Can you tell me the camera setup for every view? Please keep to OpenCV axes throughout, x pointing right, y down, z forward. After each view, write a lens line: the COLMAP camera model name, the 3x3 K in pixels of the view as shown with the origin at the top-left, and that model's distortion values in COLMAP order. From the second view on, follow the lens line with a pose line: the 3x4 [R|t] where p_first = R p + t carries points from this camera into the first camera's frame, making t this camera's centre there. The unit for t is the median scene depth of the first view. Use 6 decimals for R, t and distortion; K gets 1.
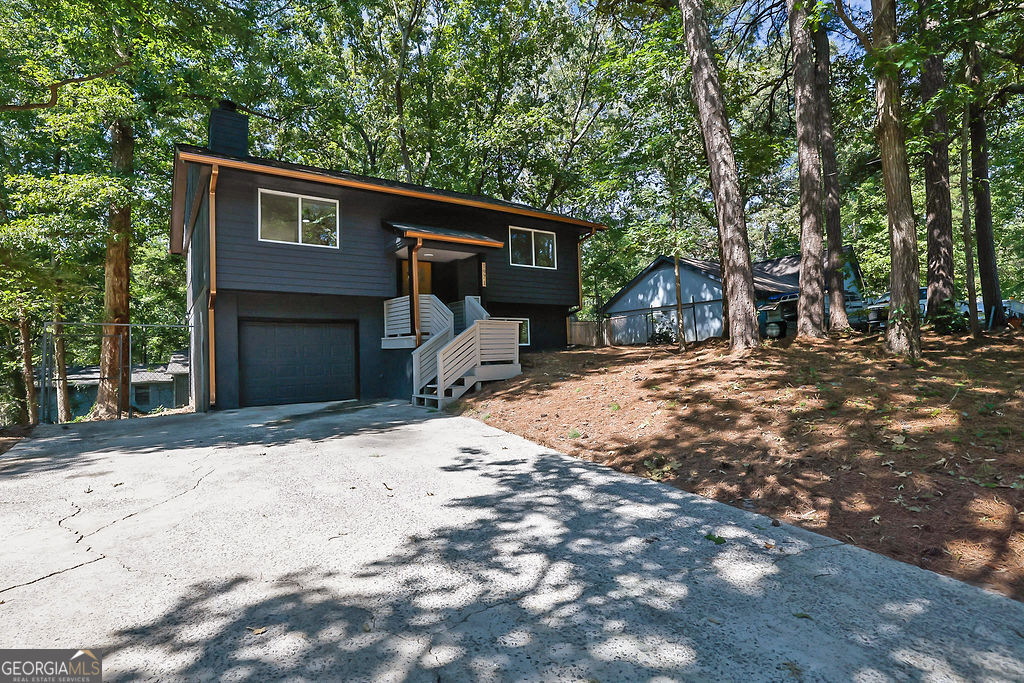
lens RADIAL K [[511.8, 0, 508.0], [0, 511.8, 346.6], [0, 0, 1]] dist [0.001163, -0.060221]
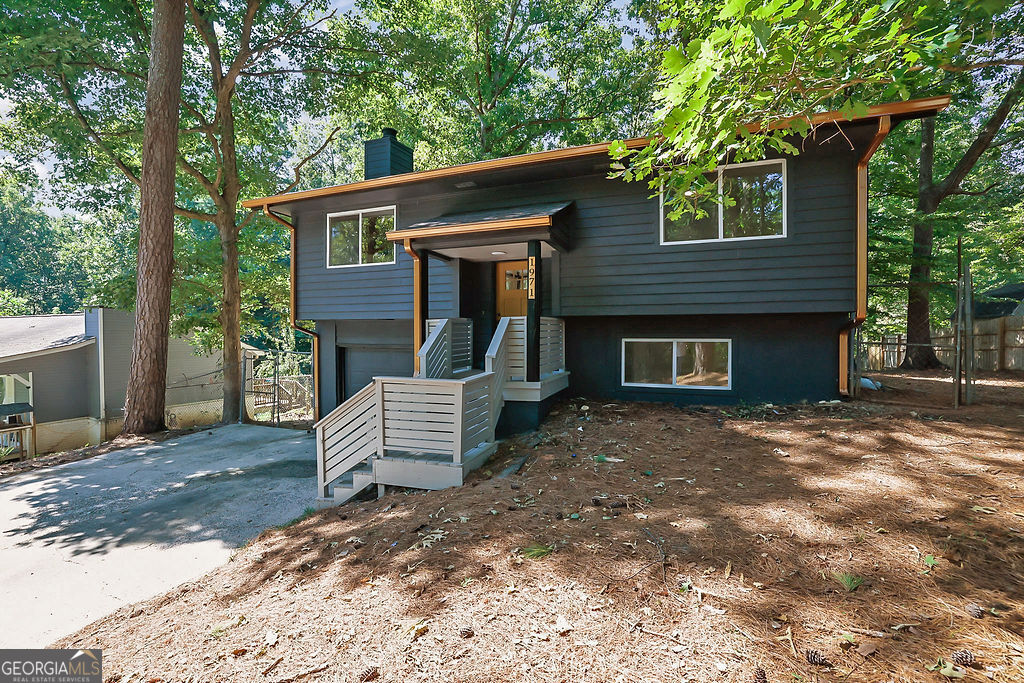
lens RADIAL K [[441.2, 0, 512.0], [0, 441.2, 341.5], [0, 0, 1]] dist [-0.000362, -0.000349]
pose [[0.581230, 0.044901, -0.812500, 0.371591], [-0.022005, 0.998979, 0.039465, -0.099728], [0.813442, -0.005059, 0.581624, 0.727206]]
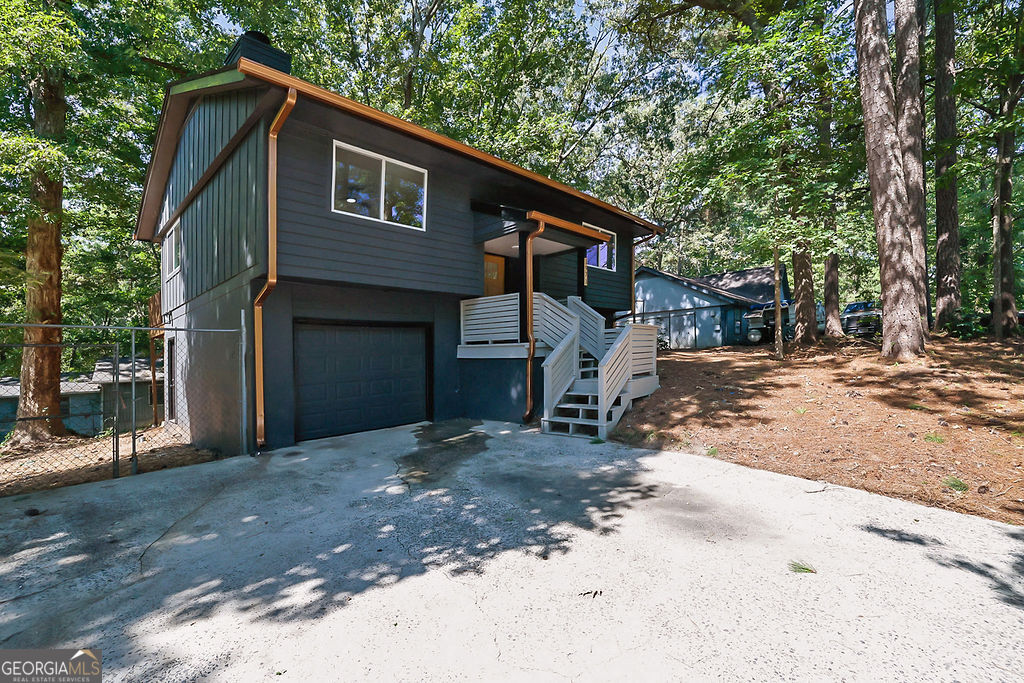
lens RADIAL K [[439.6, 0, 512.0], [0, 439.6, 341.5], [0, 0, 1]] dist [-0.040953, 0.000193]
pose [[0.975293, 0.000114, 0.220916, -0.344956], [0.004464, 0.999785, -0.020225, -0.008800], [-0.220871, 0.020711, 0.975083, 0.317479]]
